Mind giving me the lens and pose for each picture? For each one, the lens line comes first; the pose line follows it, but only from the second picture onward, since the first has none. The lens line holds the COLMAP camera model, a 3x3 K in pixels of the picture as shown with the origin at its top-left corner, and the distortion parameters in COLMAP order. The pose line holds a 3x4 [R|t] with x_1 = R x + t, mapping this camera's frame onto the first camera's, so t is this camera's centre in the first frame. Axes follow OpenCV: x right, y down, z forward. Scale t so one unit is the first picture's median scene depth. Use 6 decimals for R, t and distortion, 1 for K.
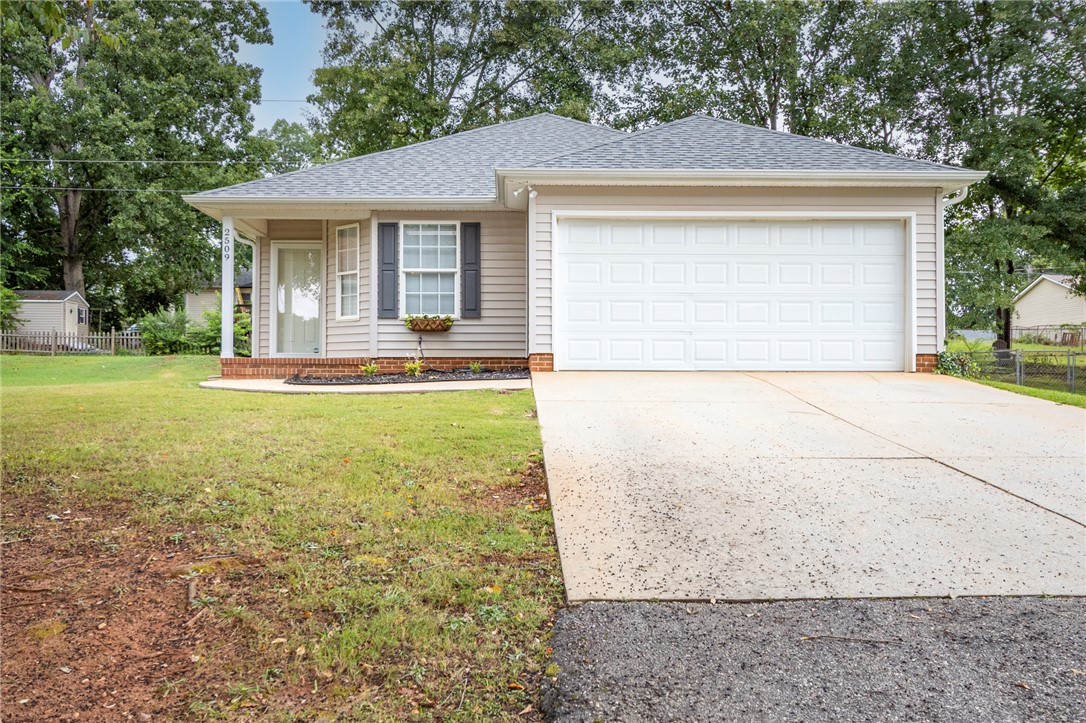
lens RADIAL K [[960.3, 0, 542.1], [0, 960.3, 363.0], [0, 0, 1]] dist [-0.003734, -0.005996]
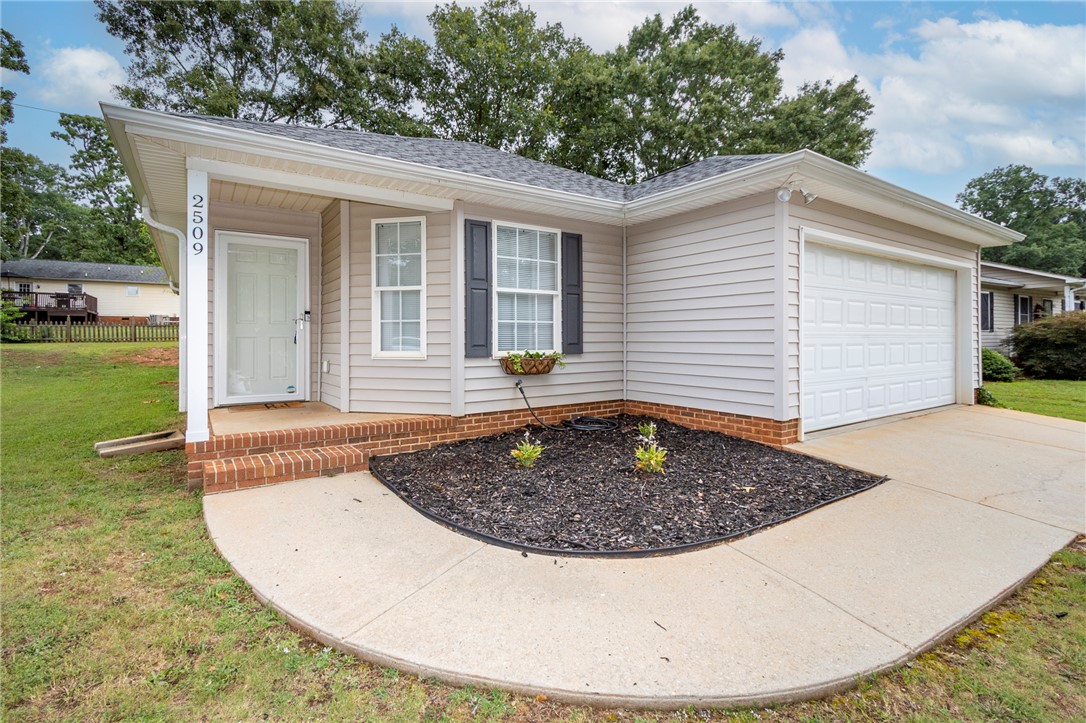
lens RADIAL K [[501.5, 0, 548.7], [0, 501.5, 331.6], [0, 0, 1]] dist [0.003704, 0.000832]
pose [[0.850916, 0.004413, 0.525284, -0.307584], [-0.003525, 0.999990, -0.002690, -0.064213], [-0.525291, 0.000437, 0.850923, 0.658631]]
